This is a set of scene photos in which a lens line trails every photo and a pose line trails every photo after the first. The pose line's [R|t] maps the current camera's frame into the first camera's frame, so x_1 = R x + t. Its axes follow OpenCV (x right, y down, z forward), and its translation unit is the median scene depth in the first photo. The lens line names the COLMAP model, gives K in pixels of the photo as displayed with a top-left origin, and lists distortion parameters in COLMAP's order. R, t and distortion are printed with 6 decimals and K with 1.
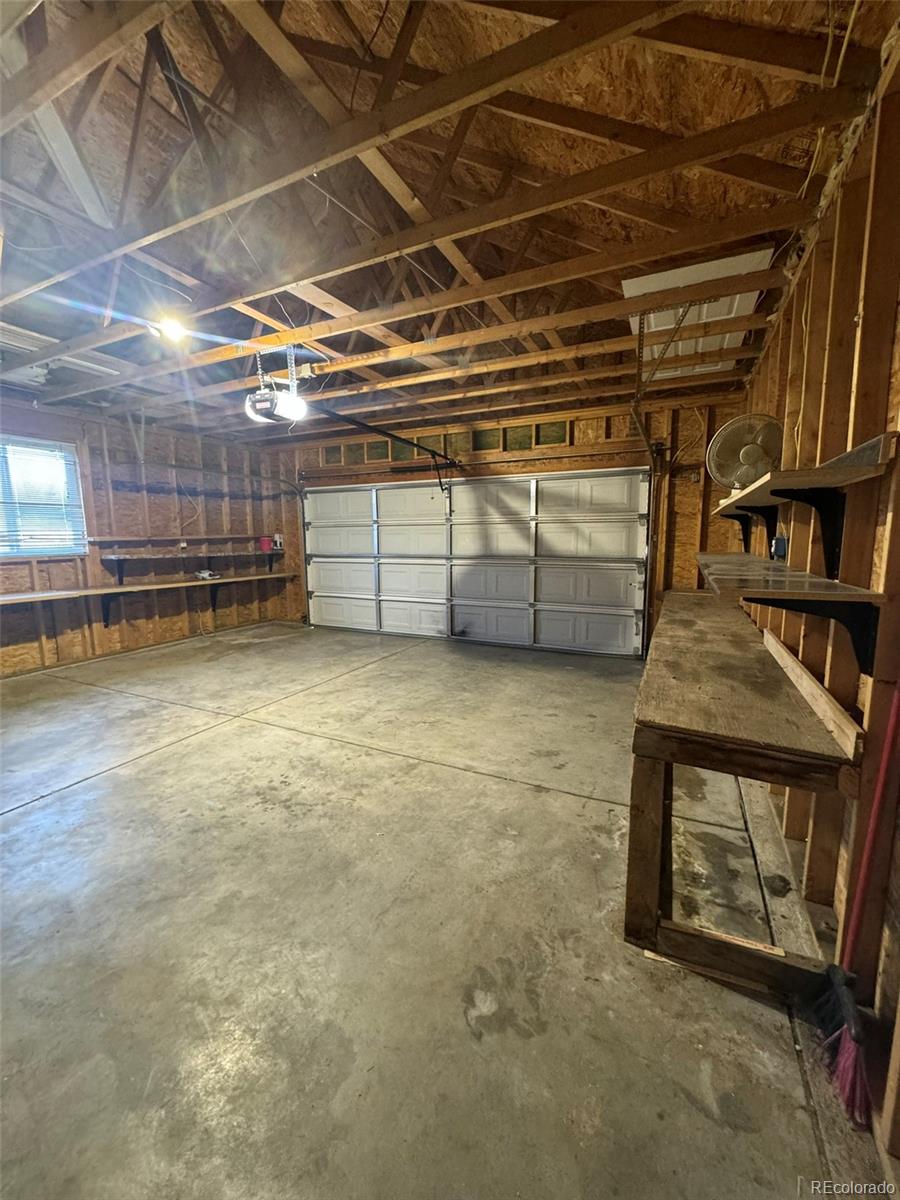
lens RADIAL K [[479.6, 0, 450.0], [0, 479.6, 599.1], [0, 0, 1]] dist [0.000992, 0.000005]
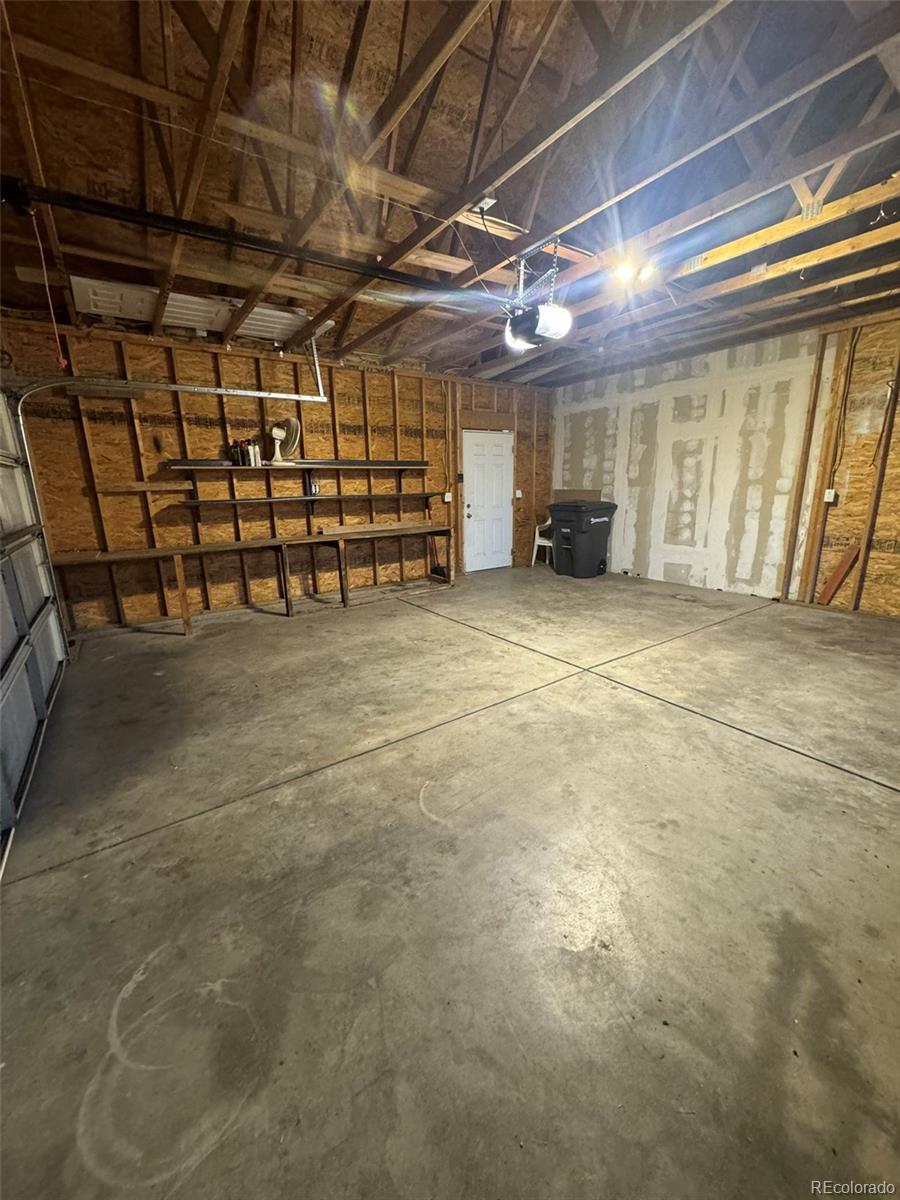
lens RADIAL K [[479.6, 0, 449.6], [0, 479.6, 599.0], [0, 0, 1]] dist [0.000992, 0.000005]
pose [[-0.869538, -0.092311, 0.485162, -0.644616], [0.092918, 0.934253, 0.344293, -0.232364], [-0.485046, 0.344456, -0.803791, 1.811209]]
